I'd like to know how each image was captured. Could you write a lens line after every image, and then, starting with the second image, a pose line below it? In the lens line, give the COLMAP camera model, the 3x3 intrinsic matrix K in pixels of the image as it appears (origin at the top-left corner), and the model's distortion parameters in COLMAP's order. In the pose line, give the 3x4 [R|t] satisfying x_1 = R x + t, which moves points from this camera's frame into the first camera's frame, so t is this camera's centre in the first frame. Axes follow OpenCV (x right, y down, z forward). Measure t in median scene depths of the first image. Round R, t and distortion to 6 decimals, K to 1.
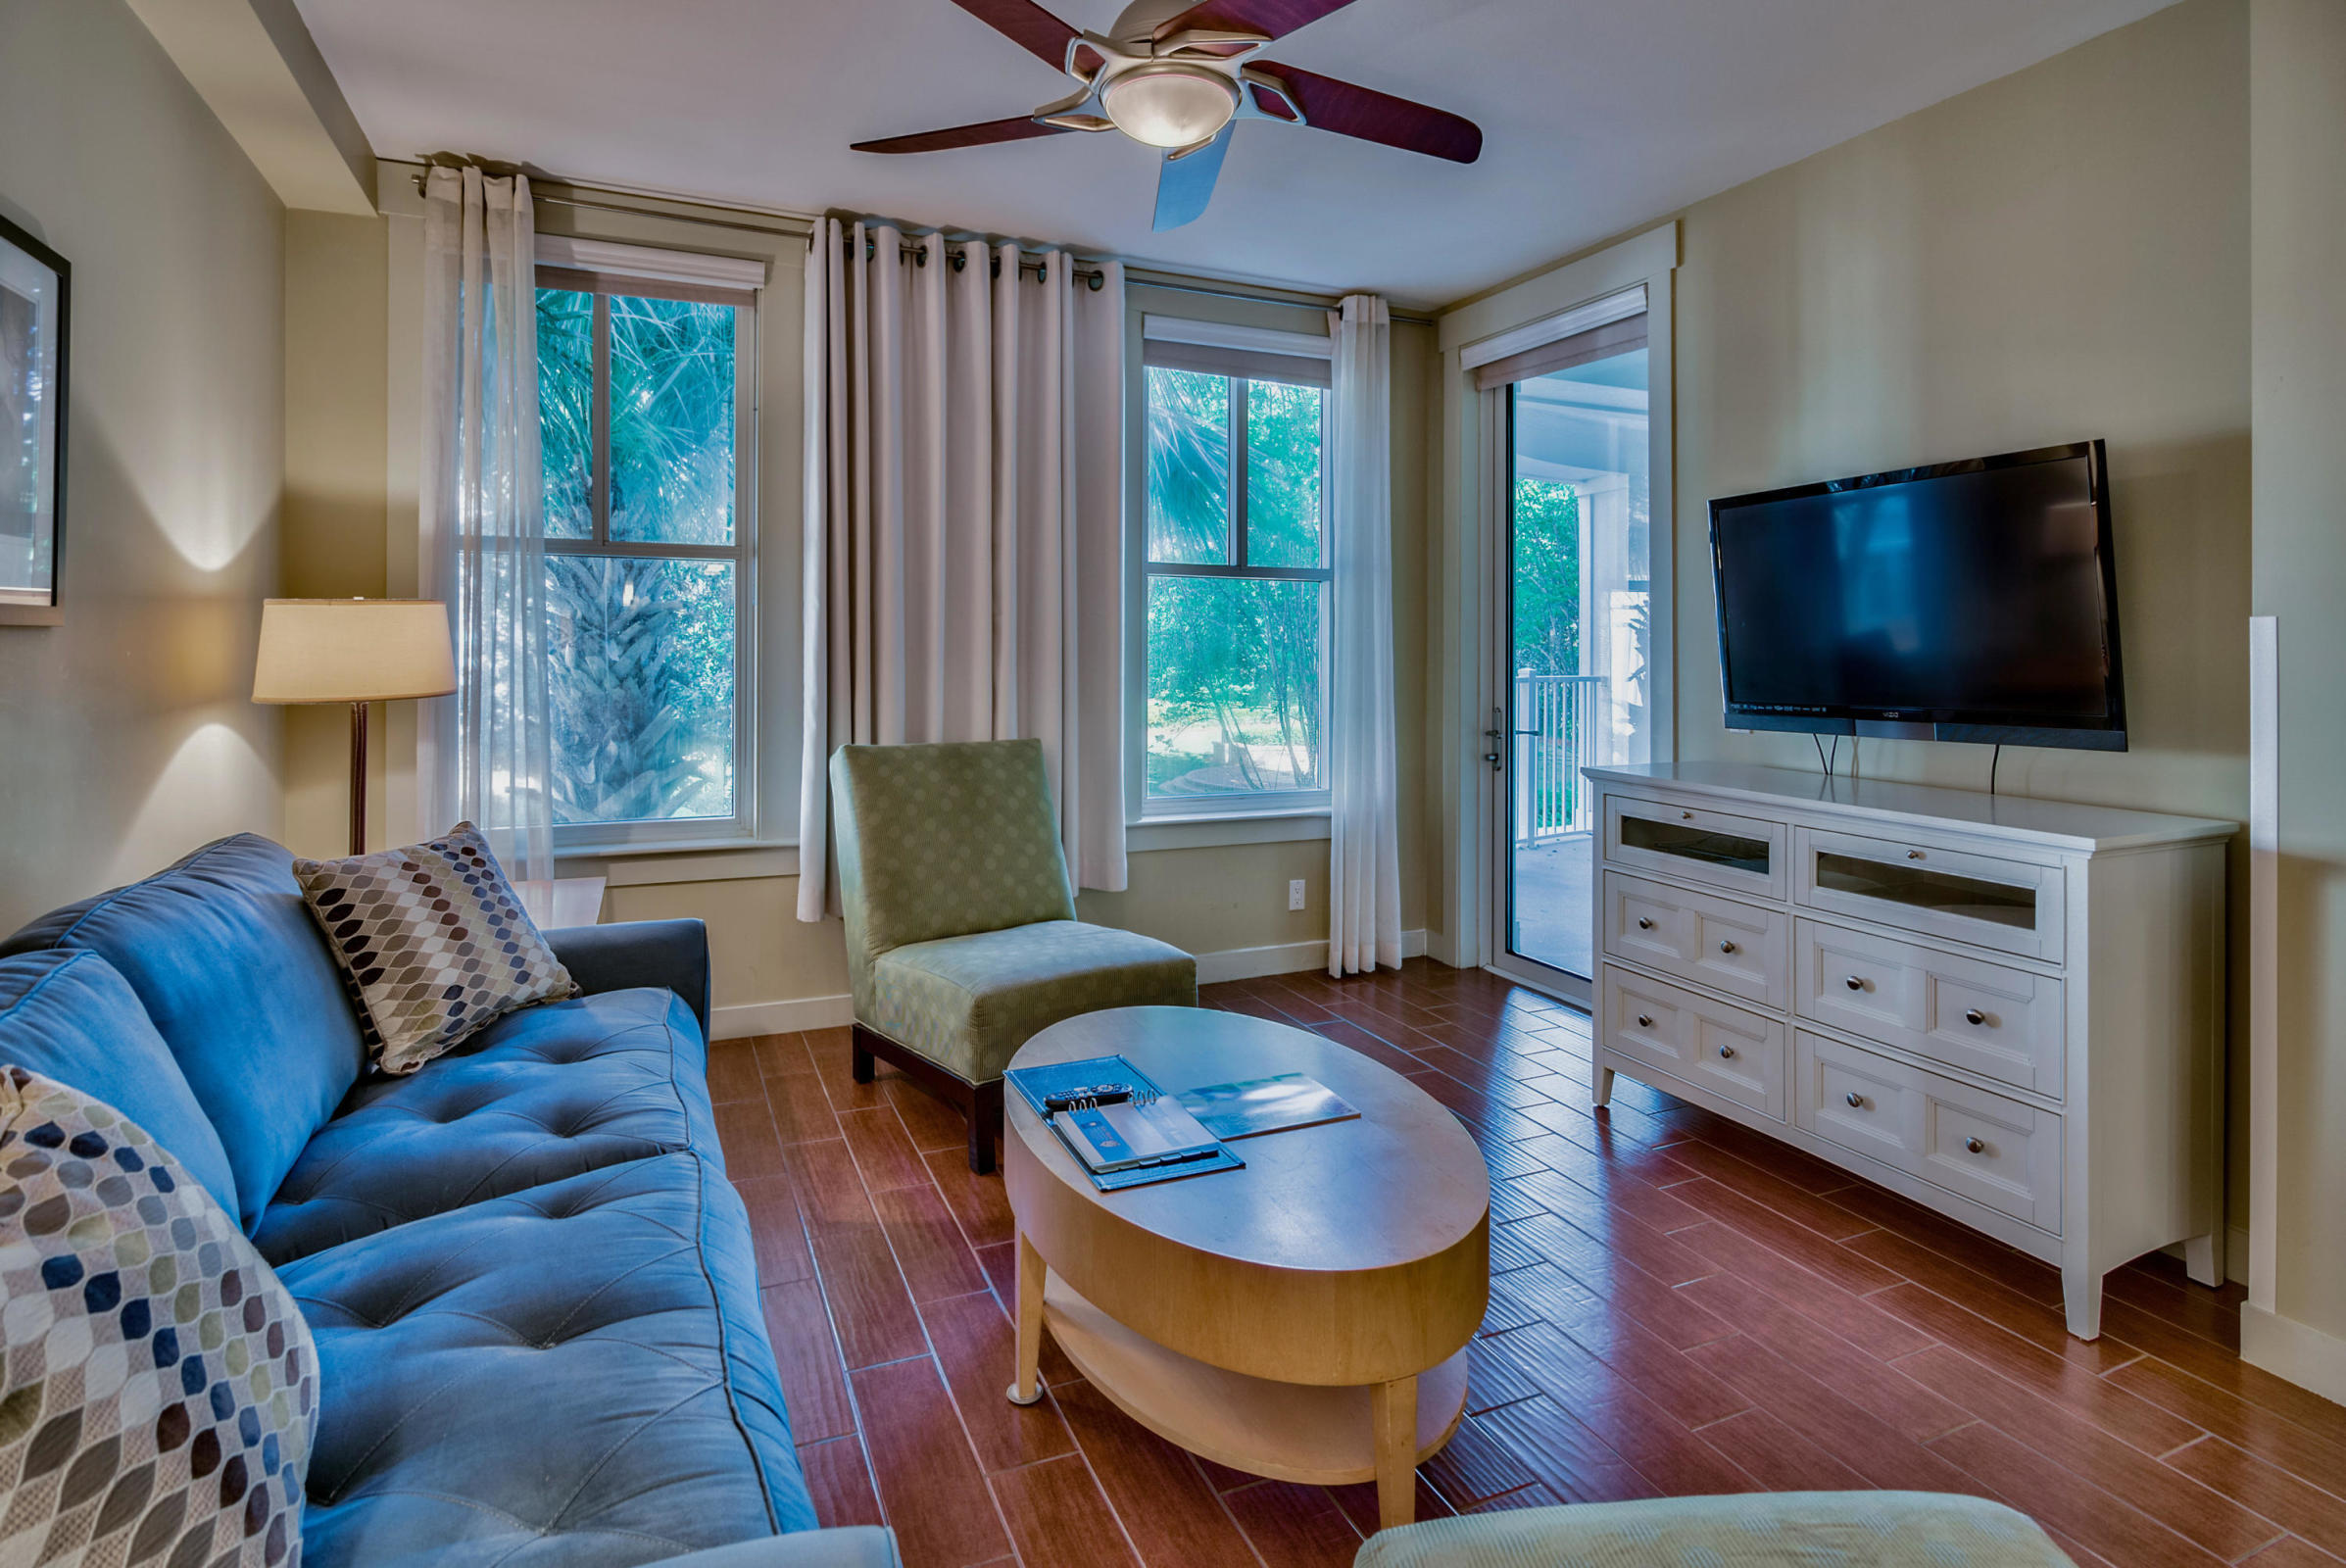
lens RADIAL K [[1203.5, 0, 1167.7], [0, 1203.5, 646.3], [0, 0, 1]] dist [-0.010276, 0.000385]
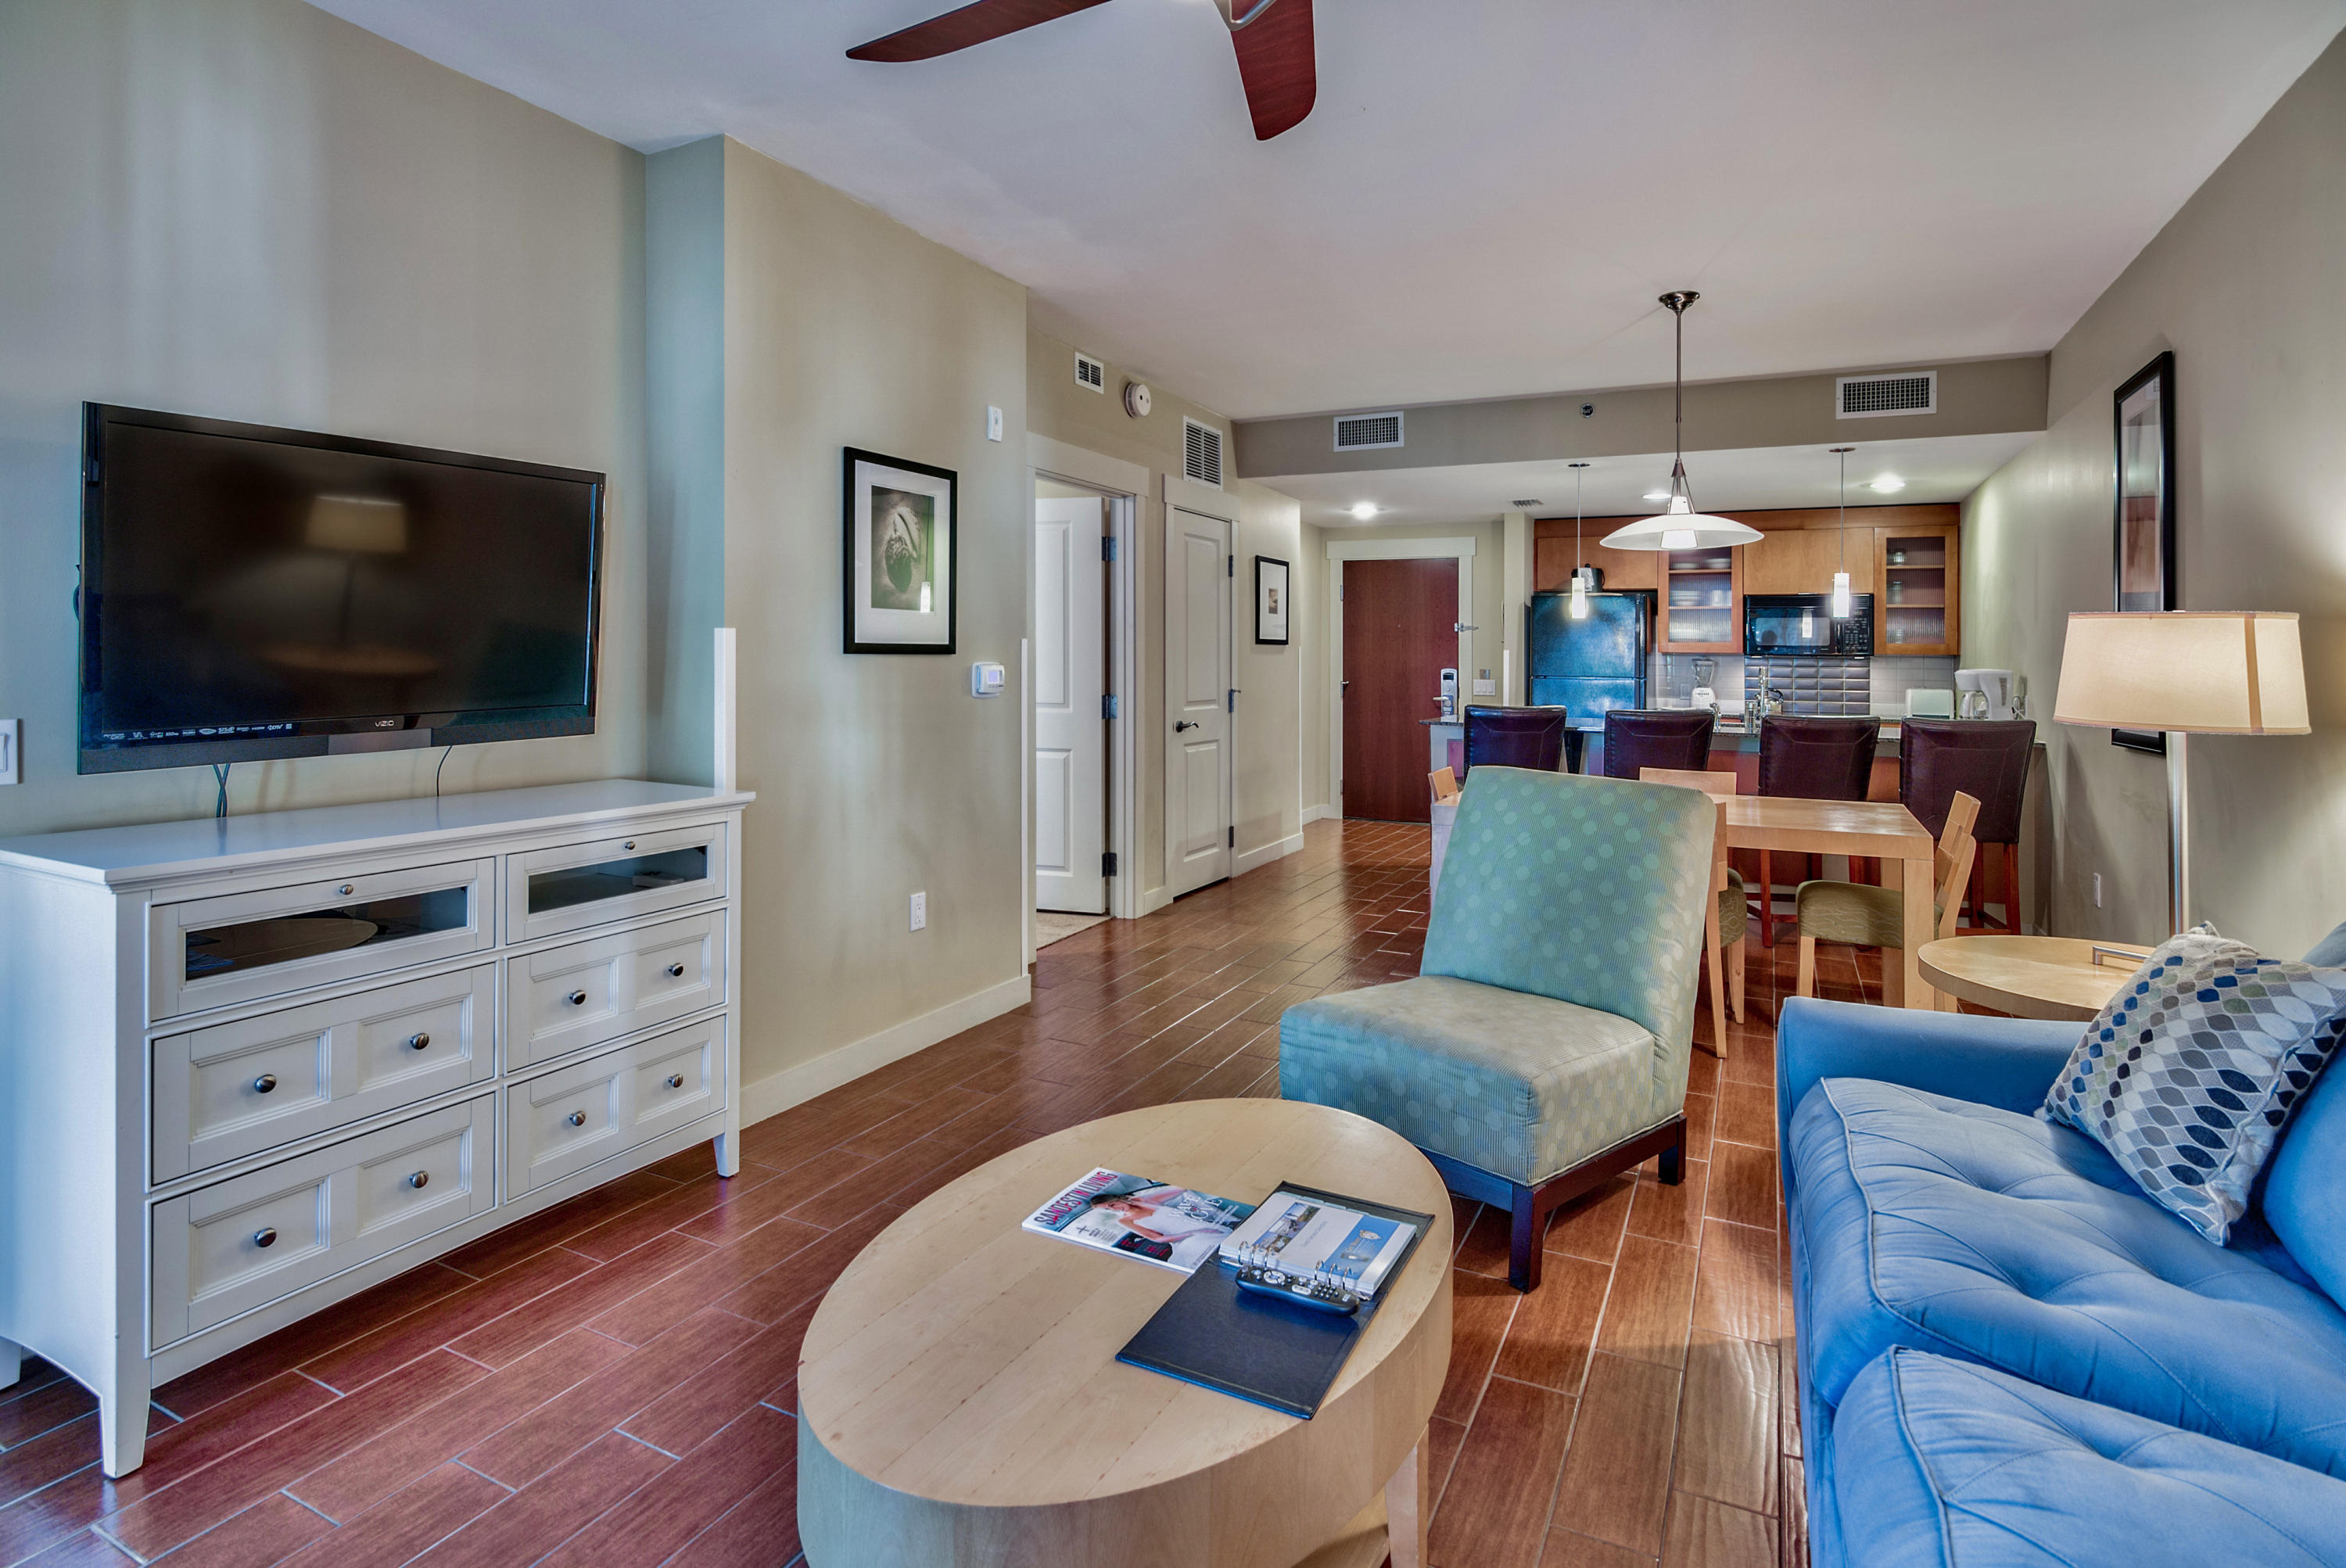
lens RADIAL K [[1203.5, 0, 1189.9], [0, 1203.5, 744.6], [0, 0, 1]] dist [-0.010276, 0.000385]
pose [[-0.631991, -0.072084, 0.771616, -0.427793], [-0.012296, 0.996472, 0.083019, -0.005146], [-0.774878, 0.042979, -0.630648, 1.146681]]
